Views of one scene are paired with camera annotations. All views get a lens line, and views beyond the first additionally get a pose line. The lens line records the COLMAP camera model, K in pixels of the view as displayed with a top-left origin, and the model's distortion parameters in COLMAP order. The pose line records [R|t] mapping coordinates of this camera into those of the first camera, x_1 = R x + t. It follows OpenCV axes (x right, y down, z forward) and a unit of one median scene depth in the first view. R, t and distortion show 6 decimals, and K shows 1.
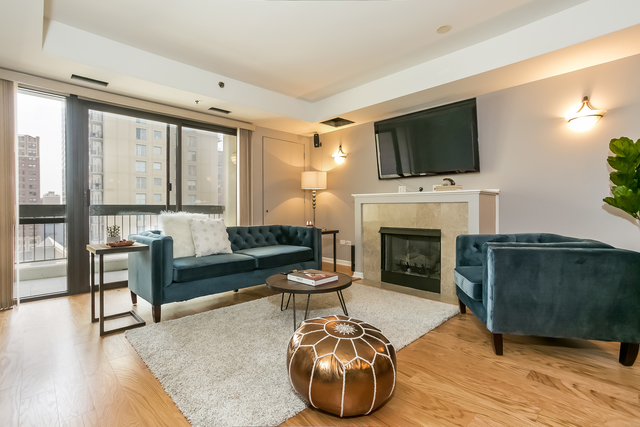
lens RADIAL K [[298.1, 0, 320.0], [0, 298.1, 213.5], [0, 0, 1]] dist [-0.047495, 0.025309]
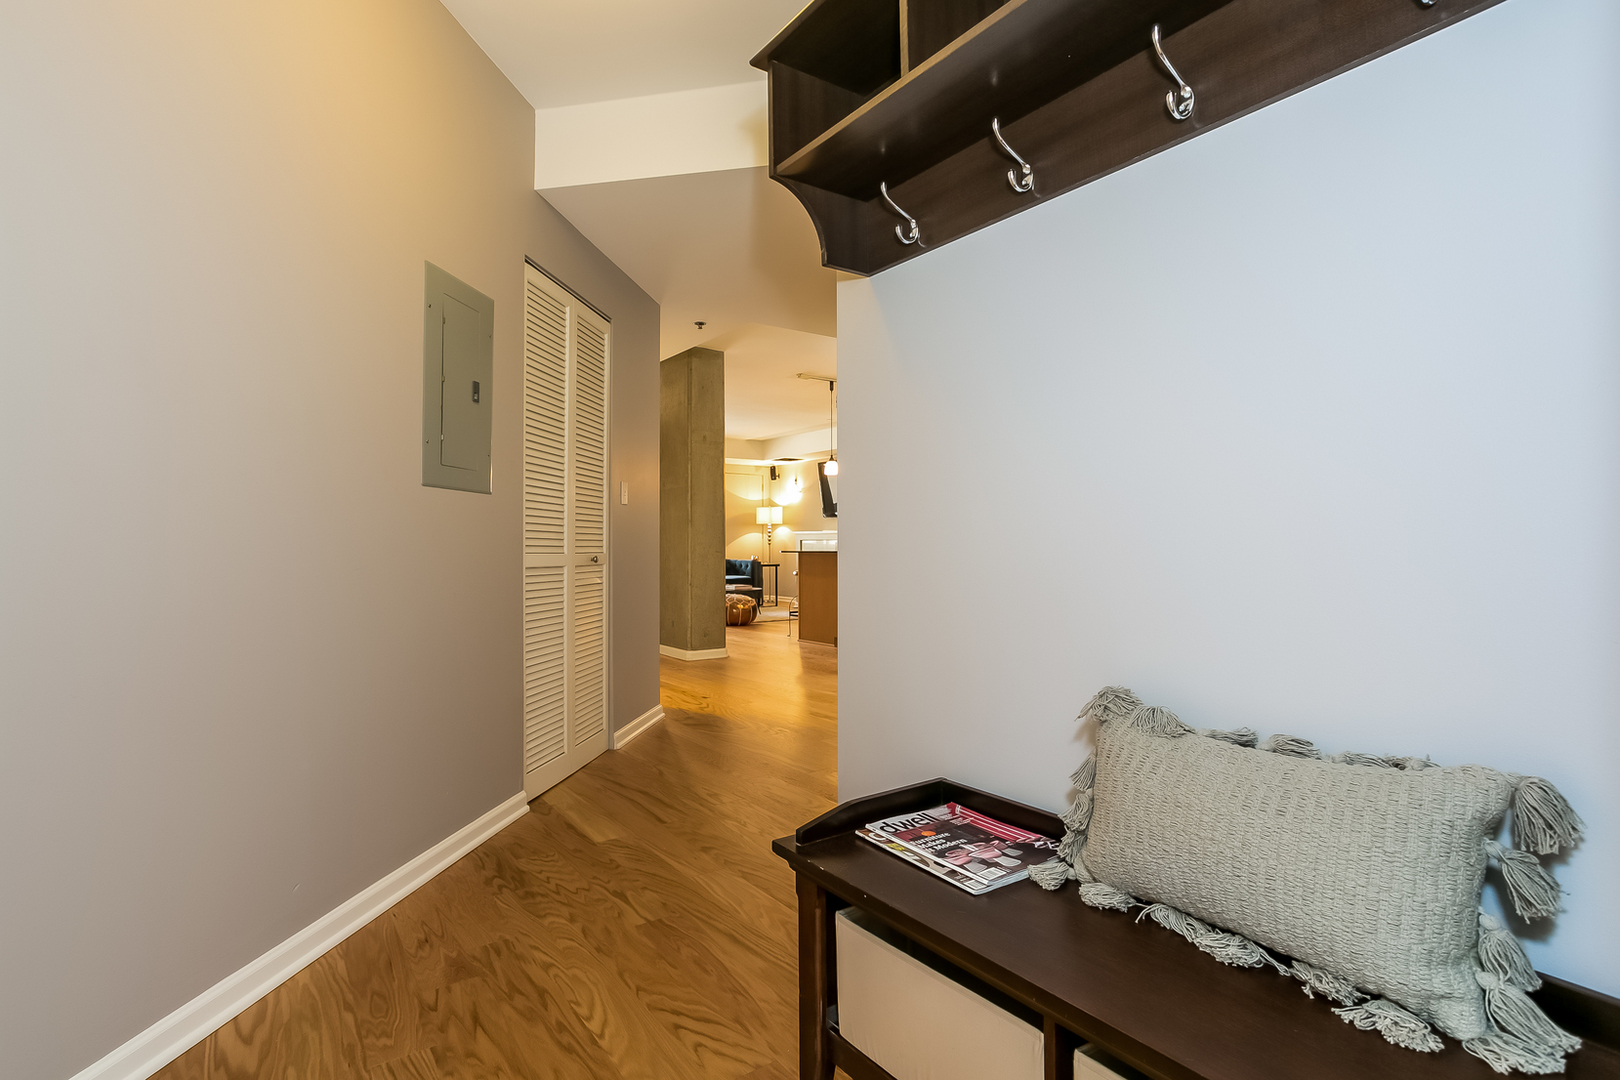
lens RADIAL K [[794.7, 0, 810.0], [0, 794.7, 540.0], [0, 0, 1]] dist [-0.048639, 0.030813]
pose [[0.991191, -0.007172, -0.132249, 0.714768], [0.004142, 0.999723, -0.023170, 0.046766], [0.132379, 0.022418, 0.990946, -2.435788]]
